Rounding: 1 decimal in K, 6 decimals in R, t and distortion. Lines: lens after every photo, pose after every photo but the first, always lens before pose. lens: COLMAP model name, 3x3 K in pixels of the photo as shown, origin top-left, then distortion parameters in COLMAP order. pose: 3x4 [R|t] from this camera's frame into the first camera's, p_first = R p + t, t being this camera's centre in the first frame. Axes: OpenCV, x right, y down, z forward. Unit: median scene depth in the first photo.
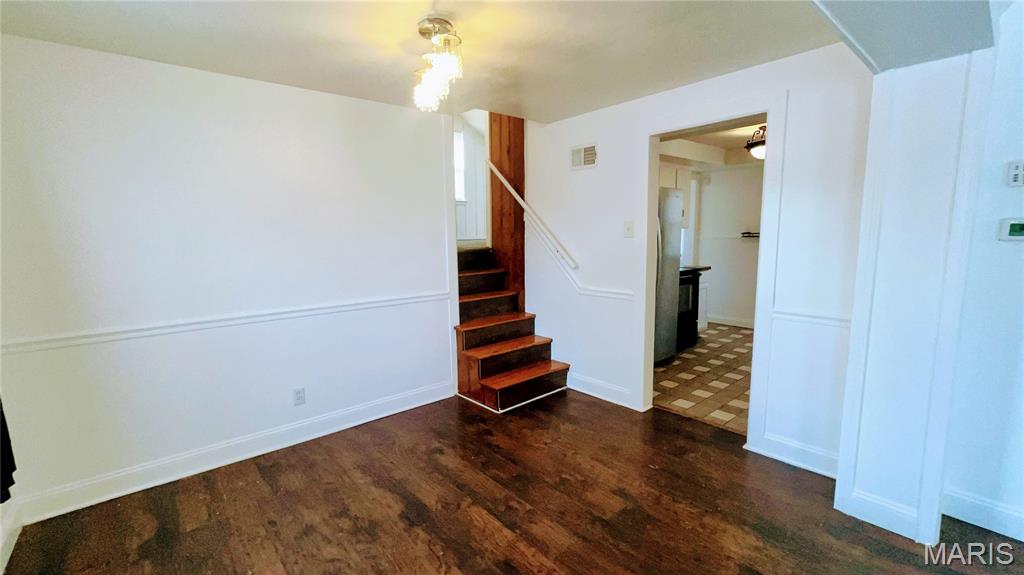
lens RADIAL K [[425.2, 0, 511.8], [0, 425.2, 290.7], [0, 0, 1]] dist [-0.004330, -0.000325]
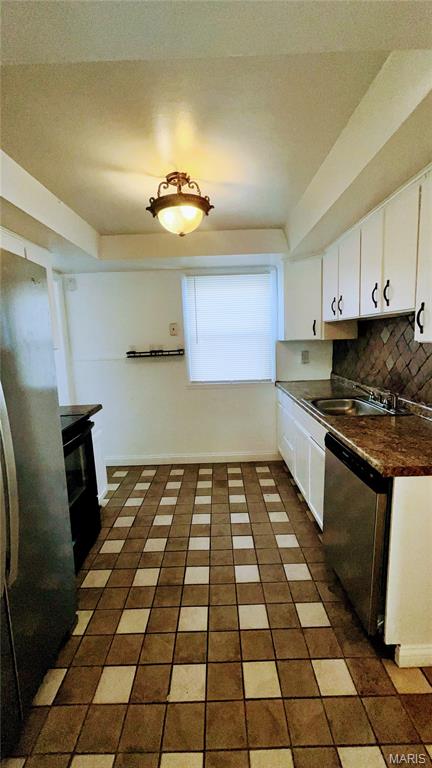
lens RADIAL K [[318.9, 0, 217.4], [0, 318.9, 385.6], [0, 0, 1]] dist [-0.004330, -0.000325]
pose [[0.635758, -0.113136, 0.763552, 0.209216], [0.124543, 0.991274, 0.043180, -0.087820], [-0.761775, 0.067643, 0.644301, 0.549737]]
